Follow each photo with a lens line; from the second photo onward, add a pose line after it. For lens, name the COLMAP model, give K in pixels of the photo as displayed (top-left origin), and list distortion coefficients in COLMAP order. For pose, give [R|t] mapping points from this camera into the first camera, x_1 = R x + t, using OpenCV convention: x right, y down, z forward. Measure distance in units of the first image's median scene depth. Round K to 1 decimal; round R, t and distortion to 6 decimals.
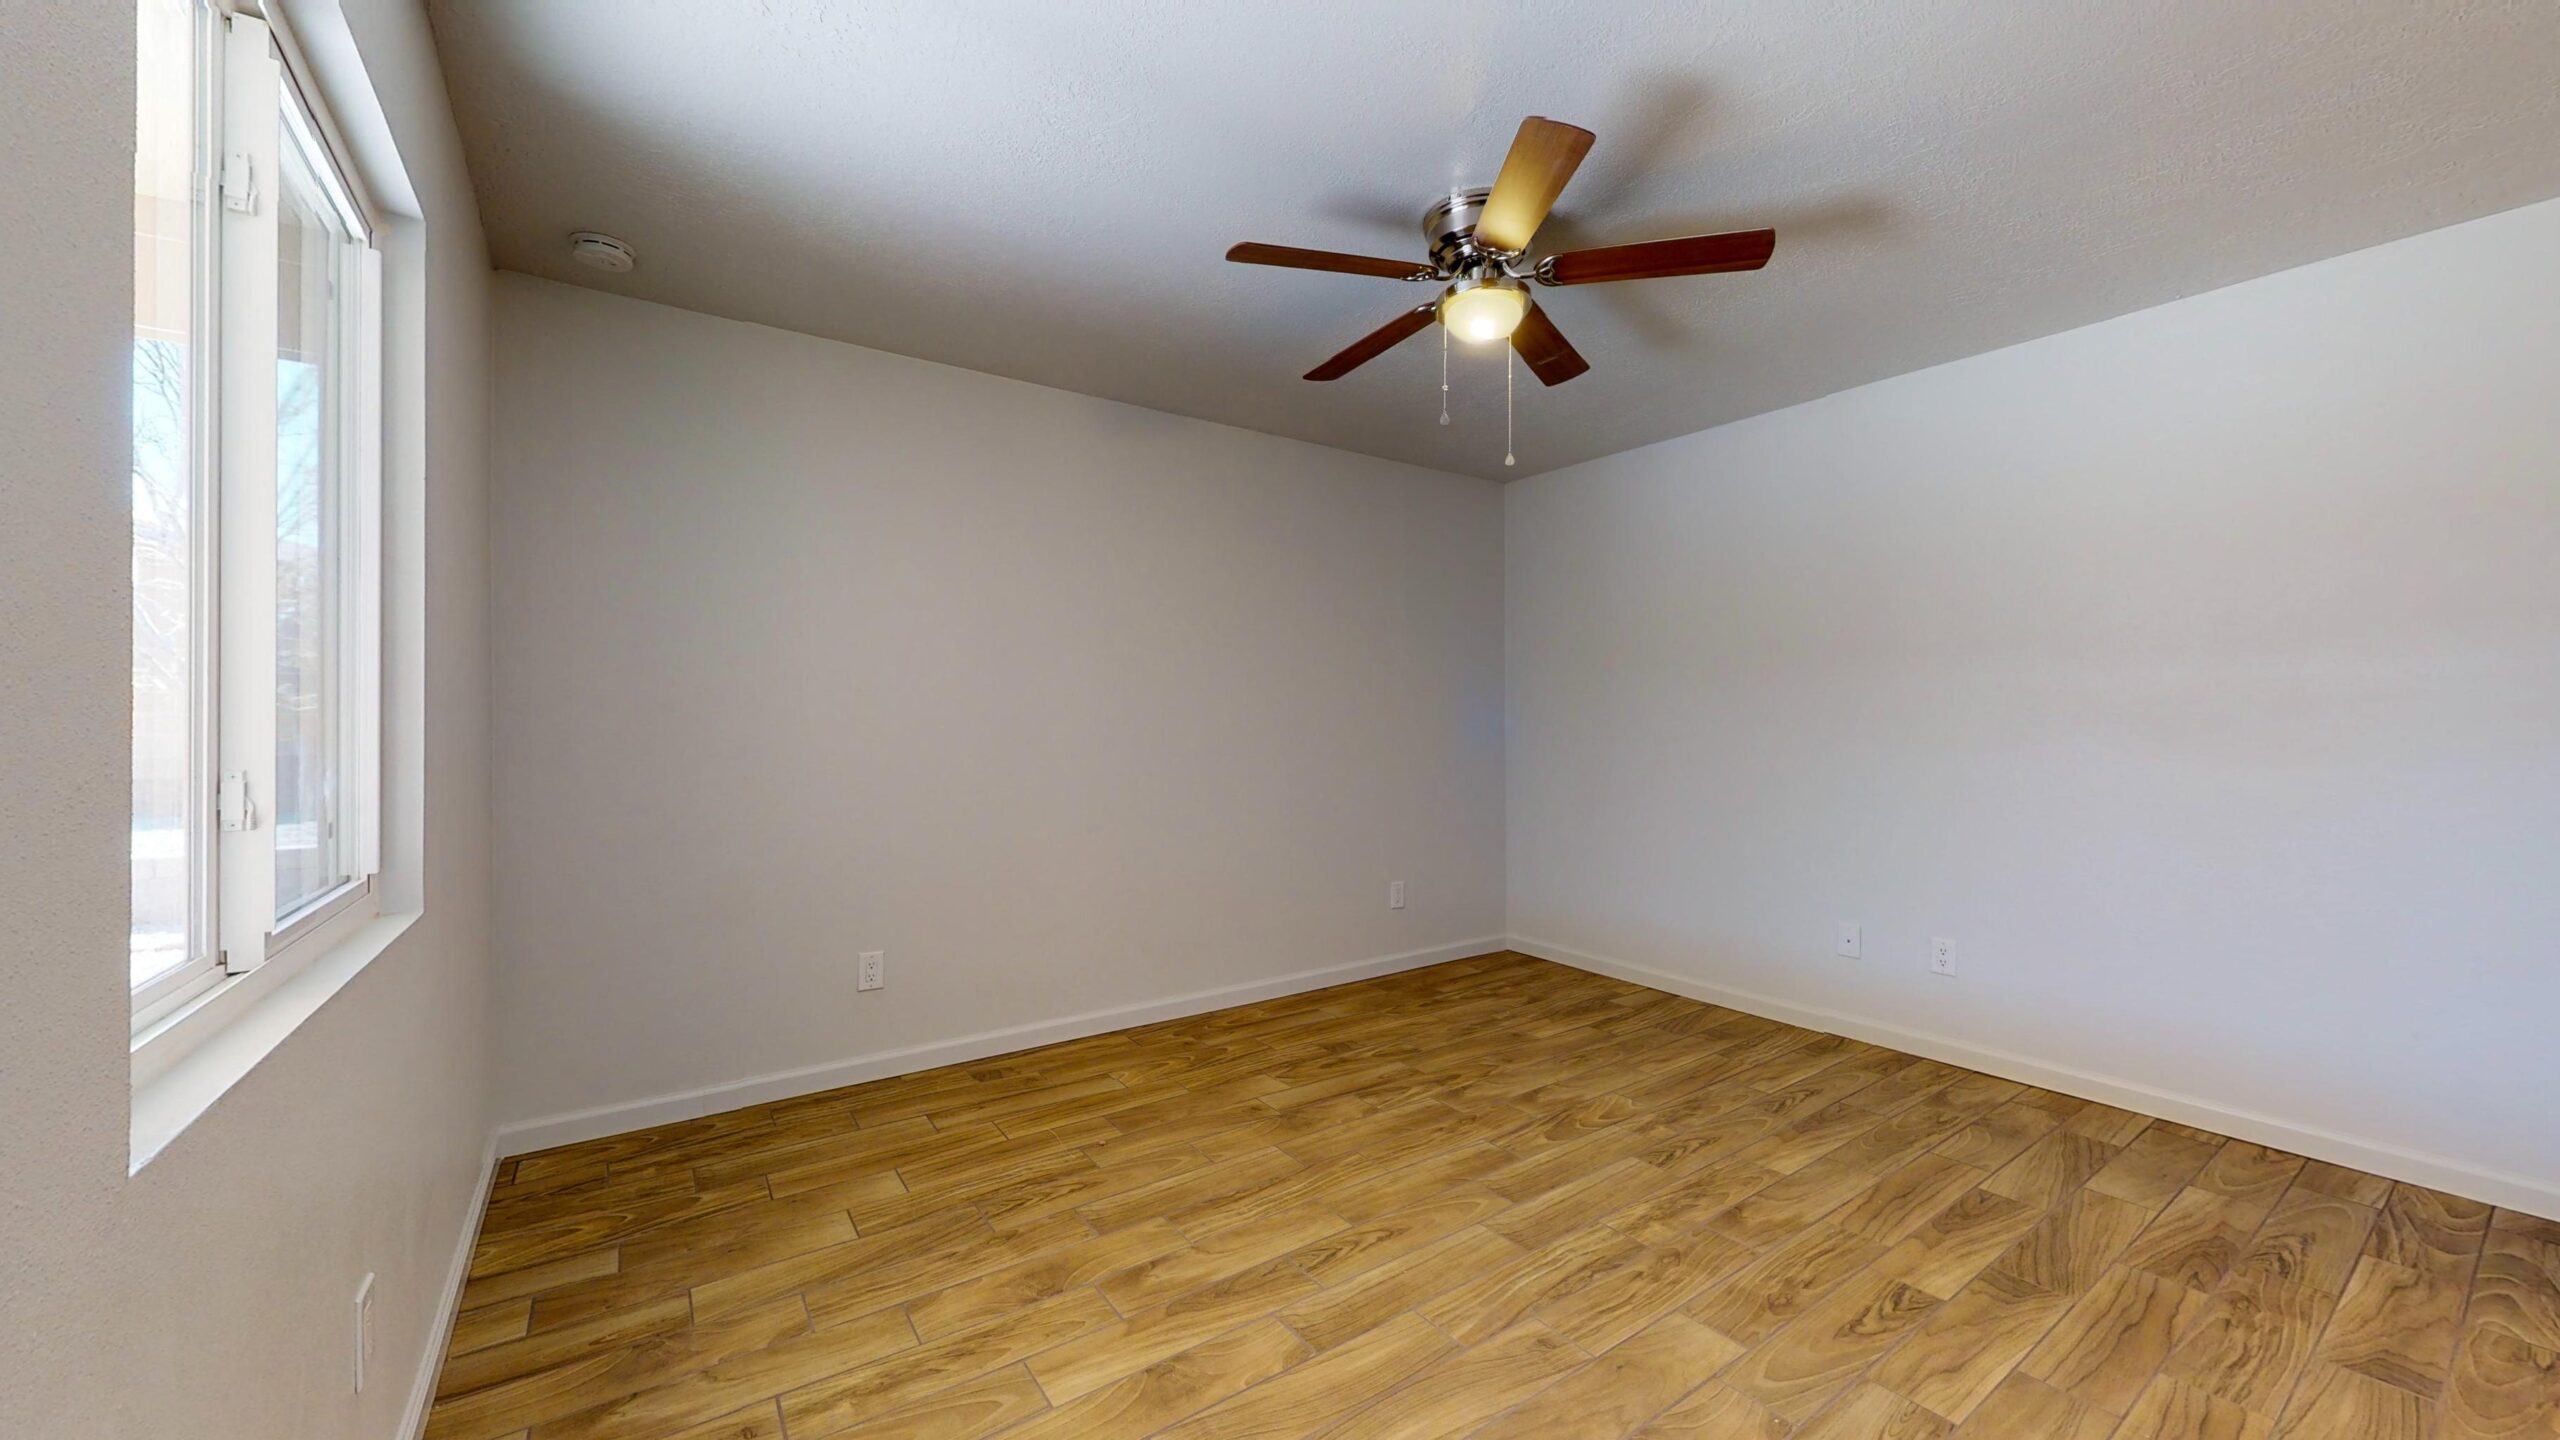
lens RADIAL K [[941.4, 0, 1283.7], [0, 941.4, 723.2], [0, 0, 1]] dist [0.001251, 0.000092]
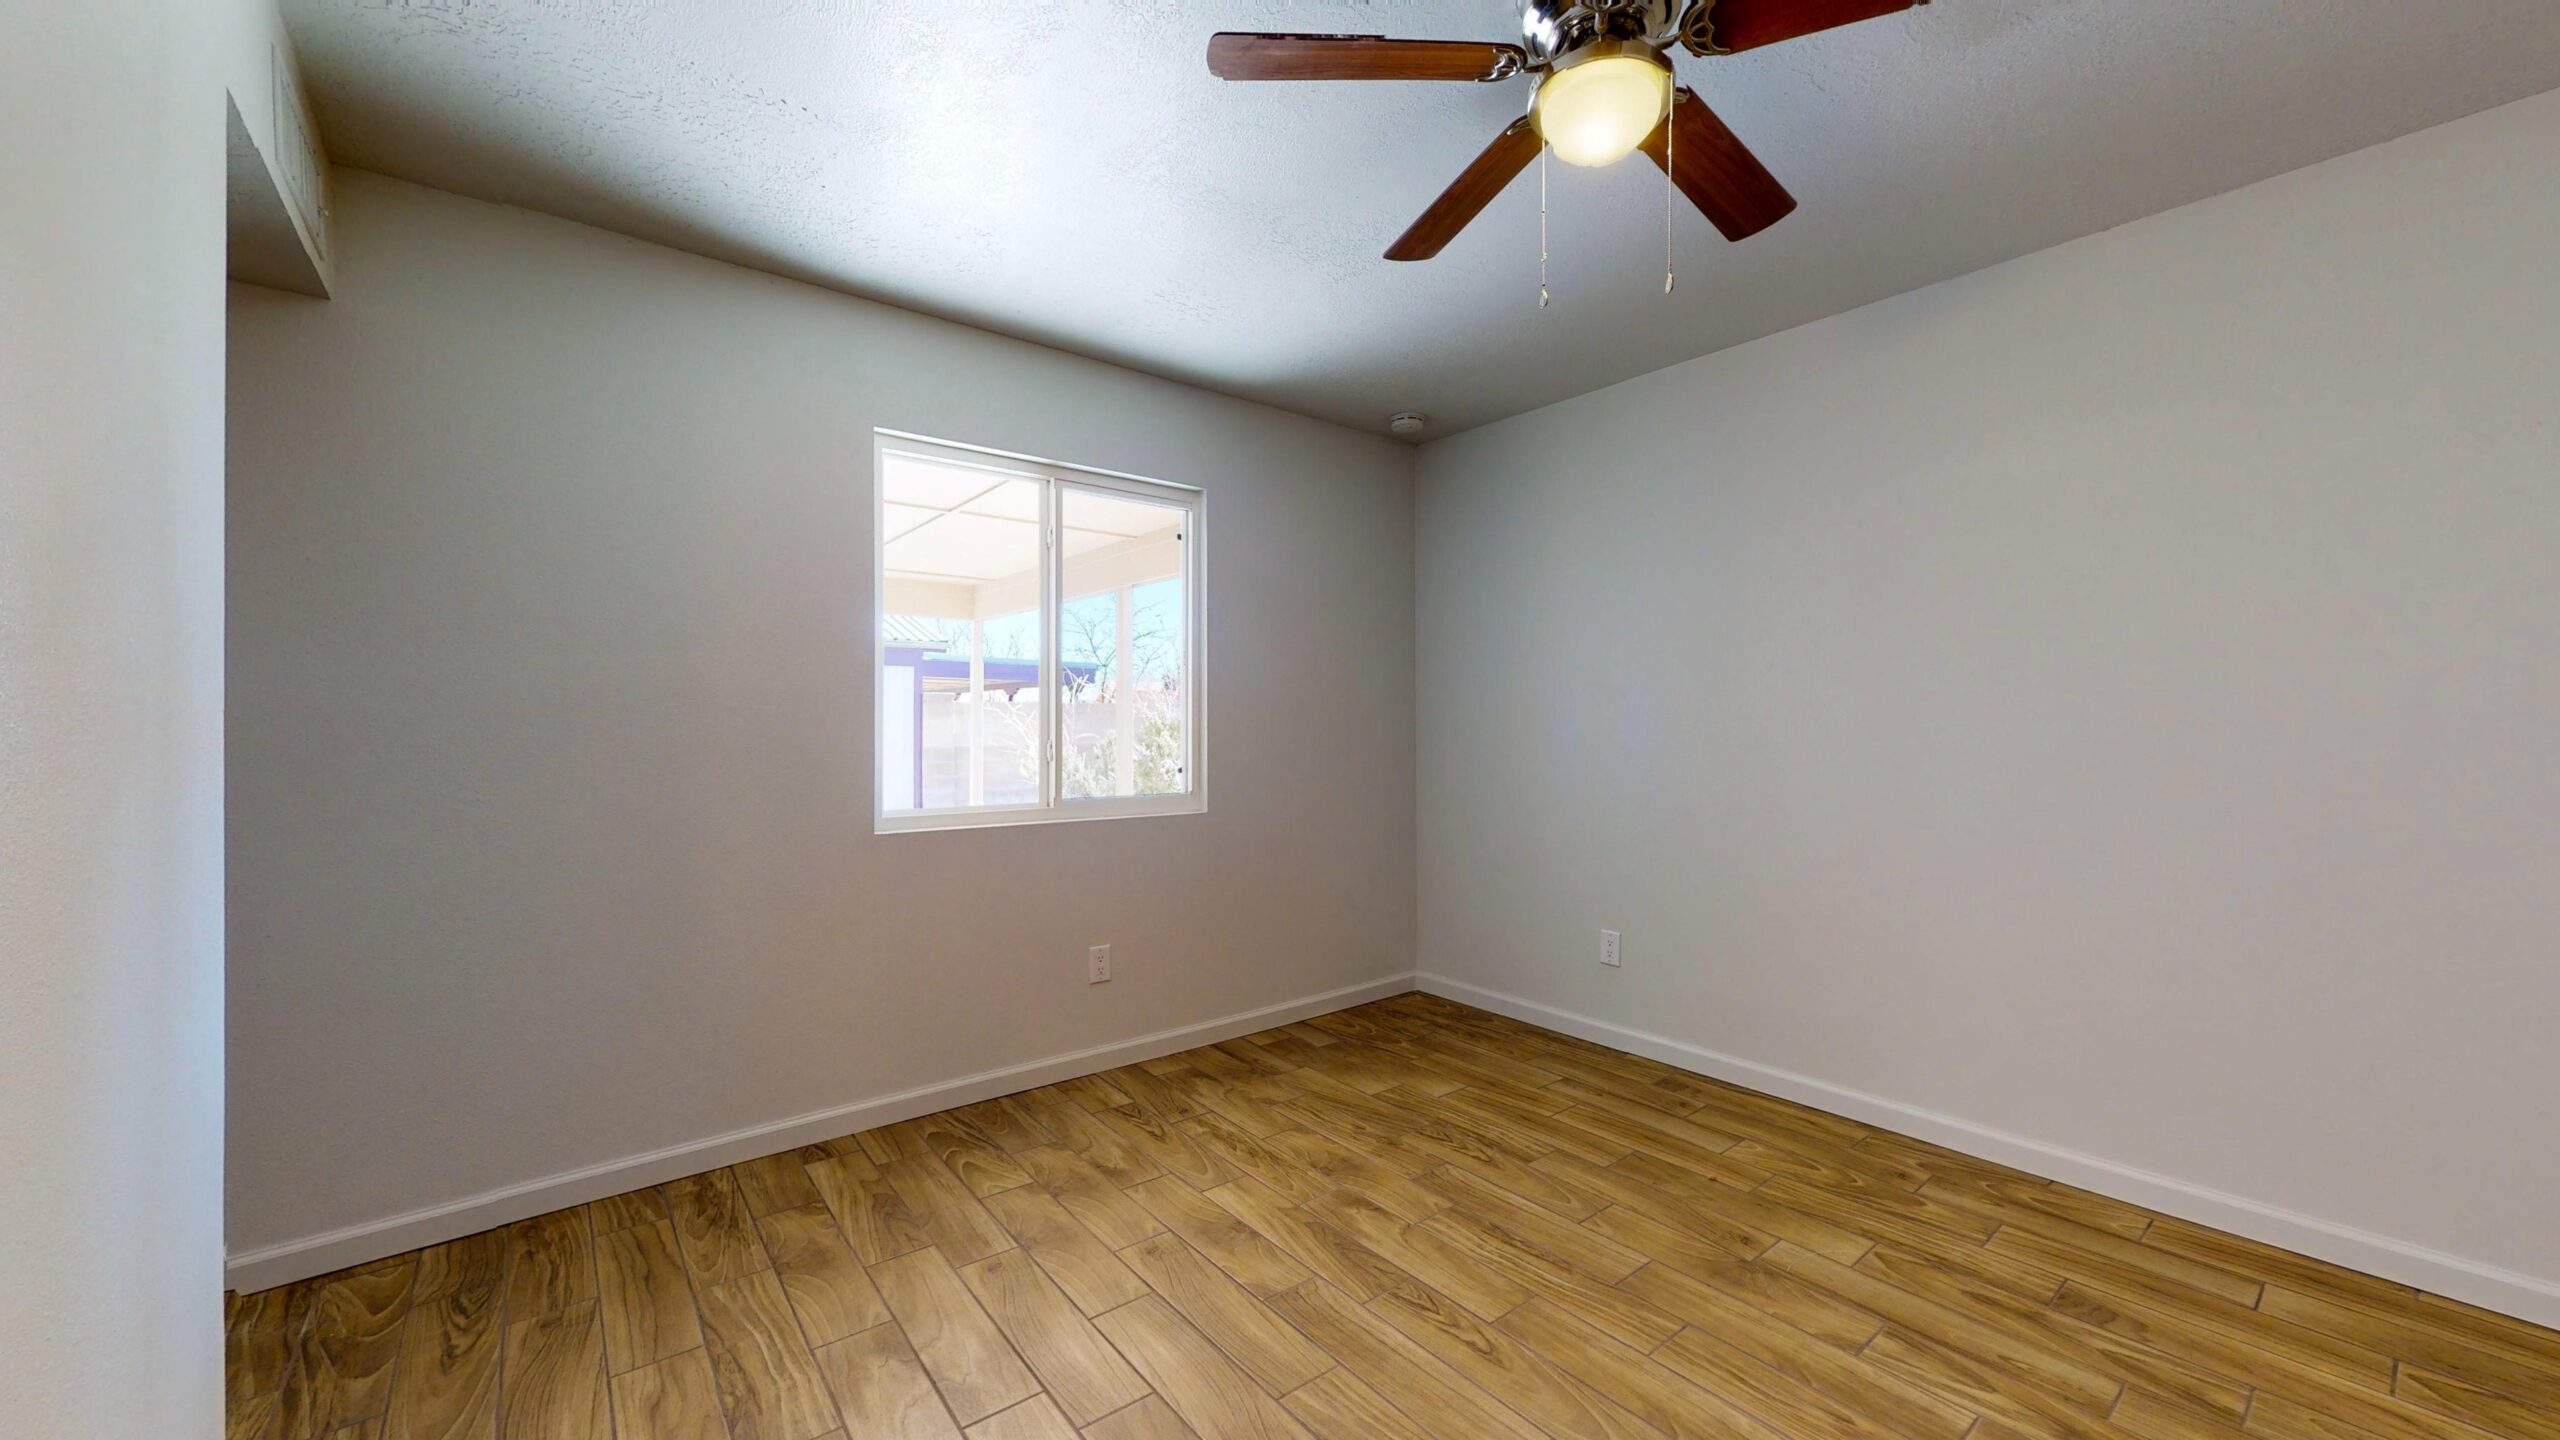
lens RADIAL K [[941.4, 0, 1283.7], [0, 941.4, 723.2], [0, 0, 1]] dist [0.001251, 0.000092]
pose [[0.064777, 0.001434, -0.997899, 0.784456], [0.000847, 0.999999, 0.001492, -0.004746], [0.997899, -0.000942, 0.064776, 0.660097]]
